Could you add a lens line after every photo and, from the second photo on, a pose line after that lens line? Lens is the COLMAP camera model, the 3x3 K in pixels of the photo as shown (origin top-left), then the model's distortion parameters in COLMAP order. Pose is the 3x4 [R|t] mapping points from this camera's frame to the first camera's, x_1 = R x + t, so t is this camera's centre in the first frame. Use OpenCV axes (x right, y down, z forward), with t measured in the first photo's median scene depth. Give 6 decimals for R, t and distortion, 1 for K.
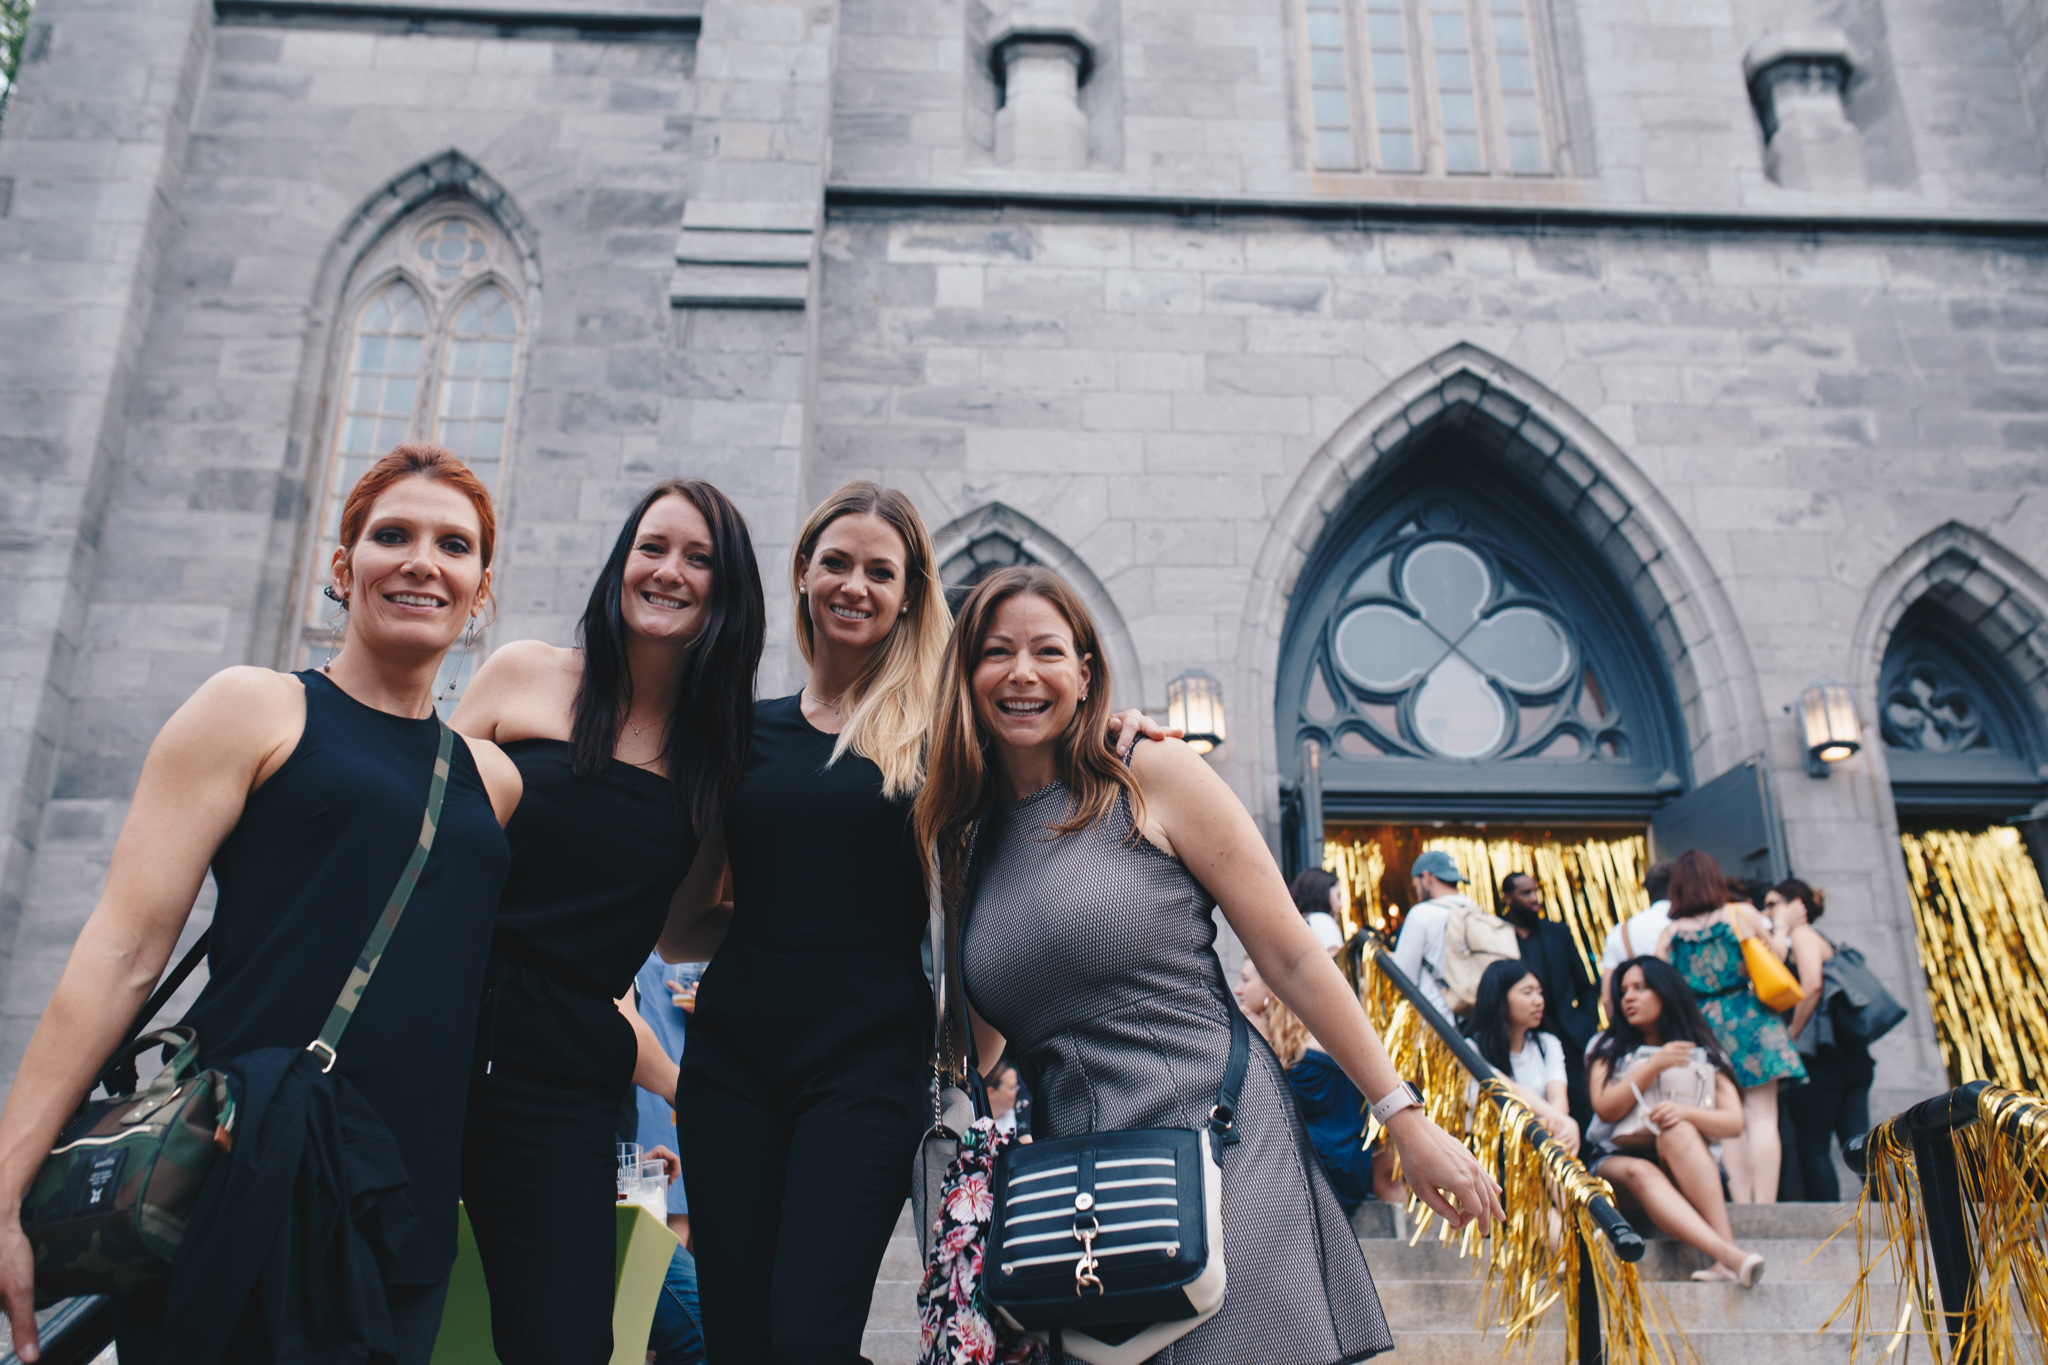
lens RADIAL K [[1958.0, 0, 1028.3], [0, 1958.0, 671.8], [0, 0, 1]] dist [-0.065564, 0.105690]
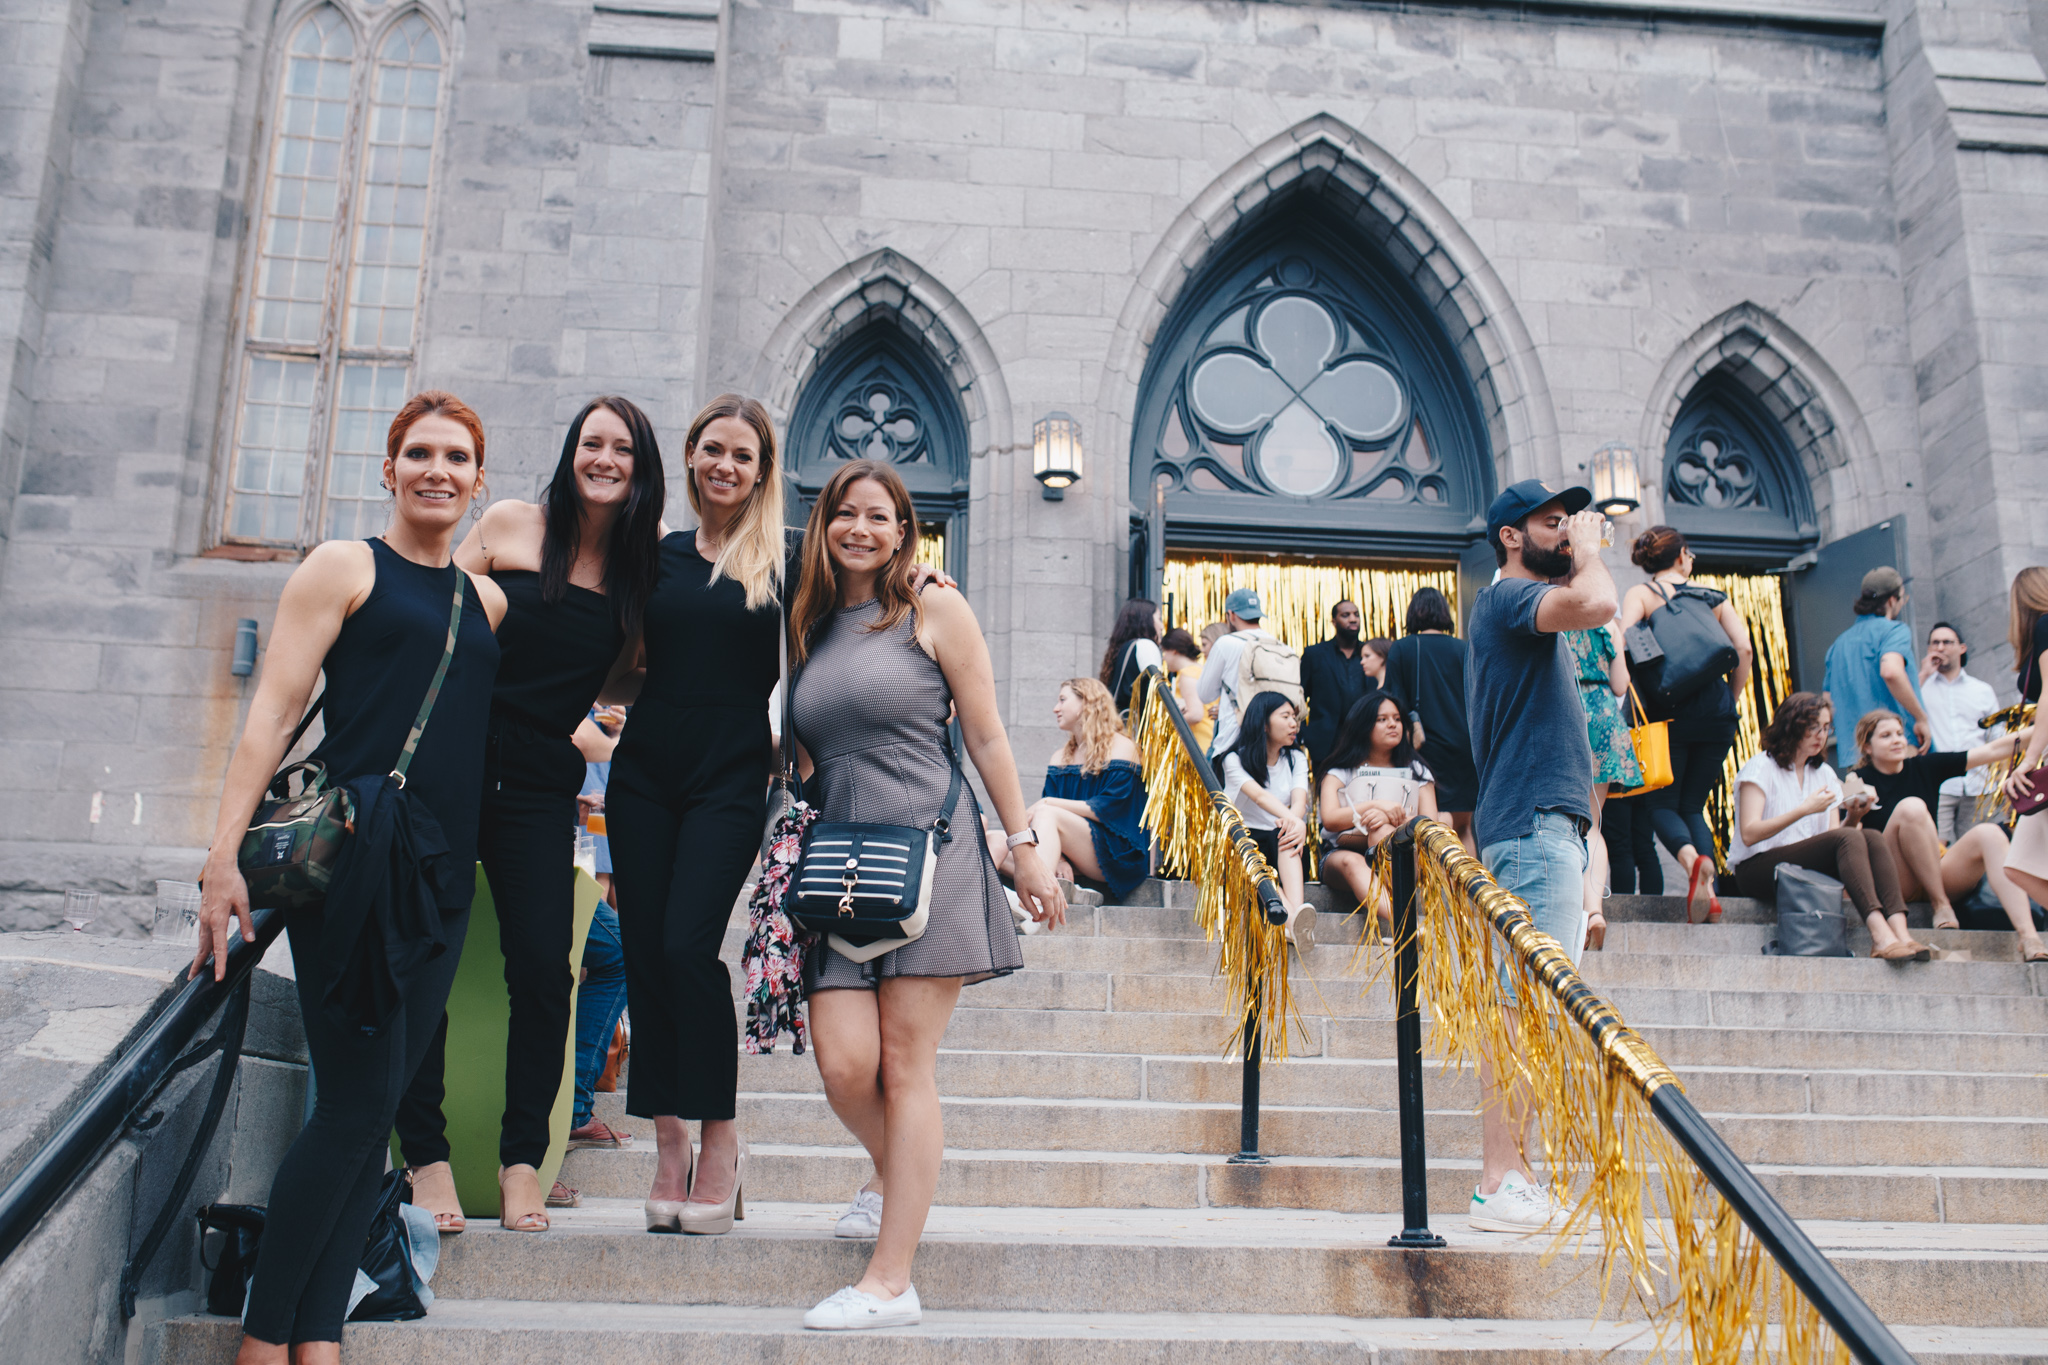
lens RADIAL K [[1944.3, 0, 1027.0], [0, 1944.3, 673.5], [0, 0, 1]] dist [-0.064291, 0.097768]
pose [[0.998327, 0.031754, 0.048322, 0.016352], [-0.039219, 0.985949, 0.162375, -0.030131], [-0.042487, -0.163998, 0.985545, -0.108022]]
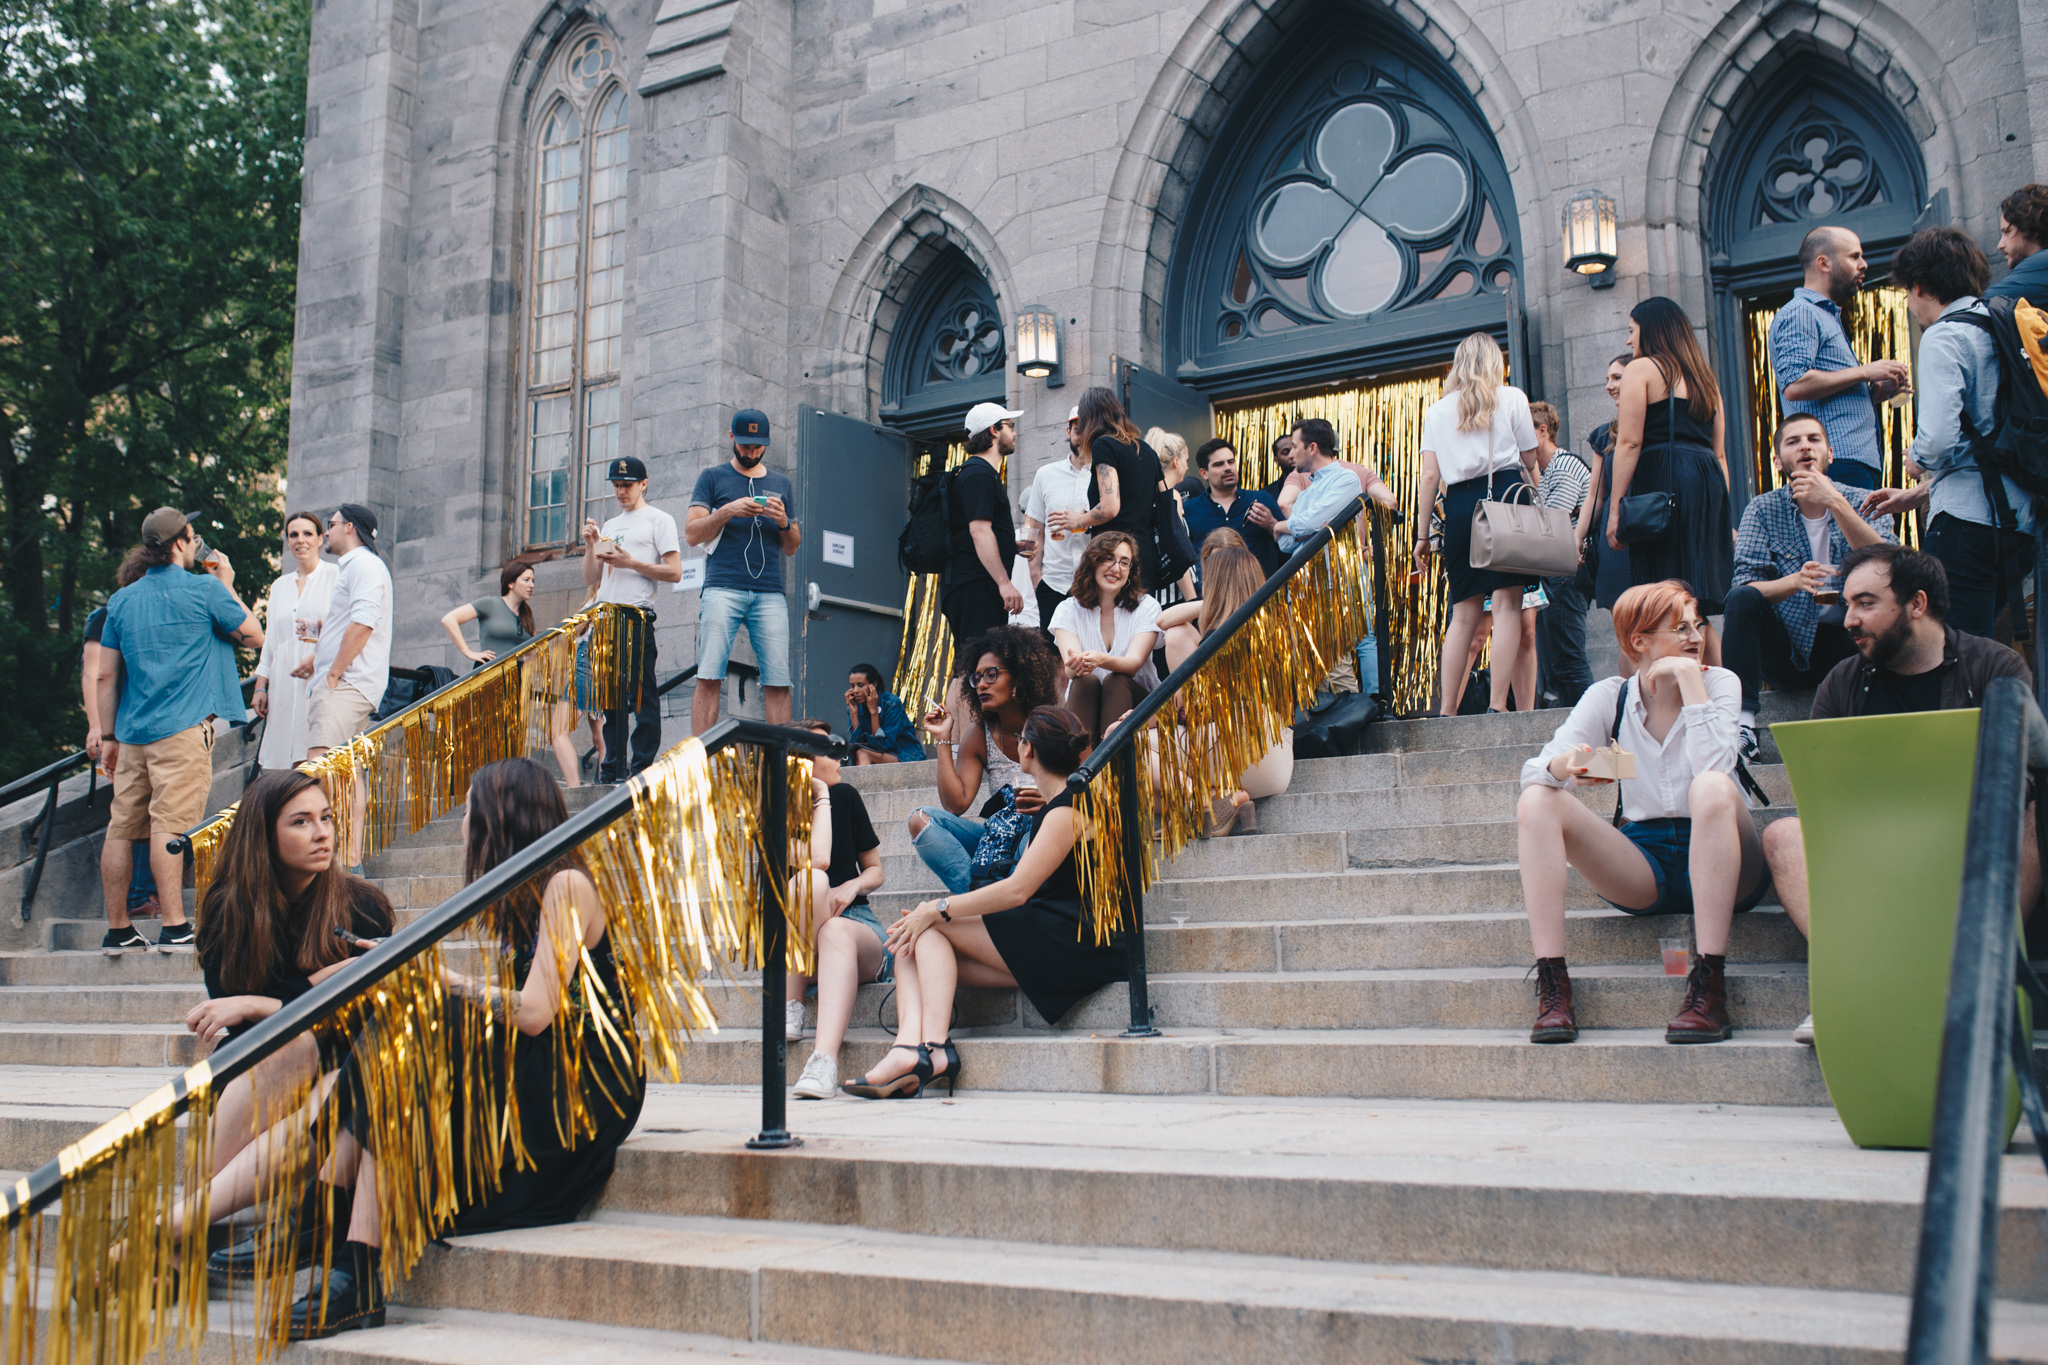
lens RADIAL K [[1944.3, 0, 1027.0], [0, 1944.3, 673.5], [0, 0, 1]] dist [-0.064291, 0.097768]
pose [[0.846381, -0.093778, -0.524257, 0.608980], [0.222366, 0.956692, 0.187867, -0.008384], [0.483935, -0.275584, 0.830579, -0.026915]]
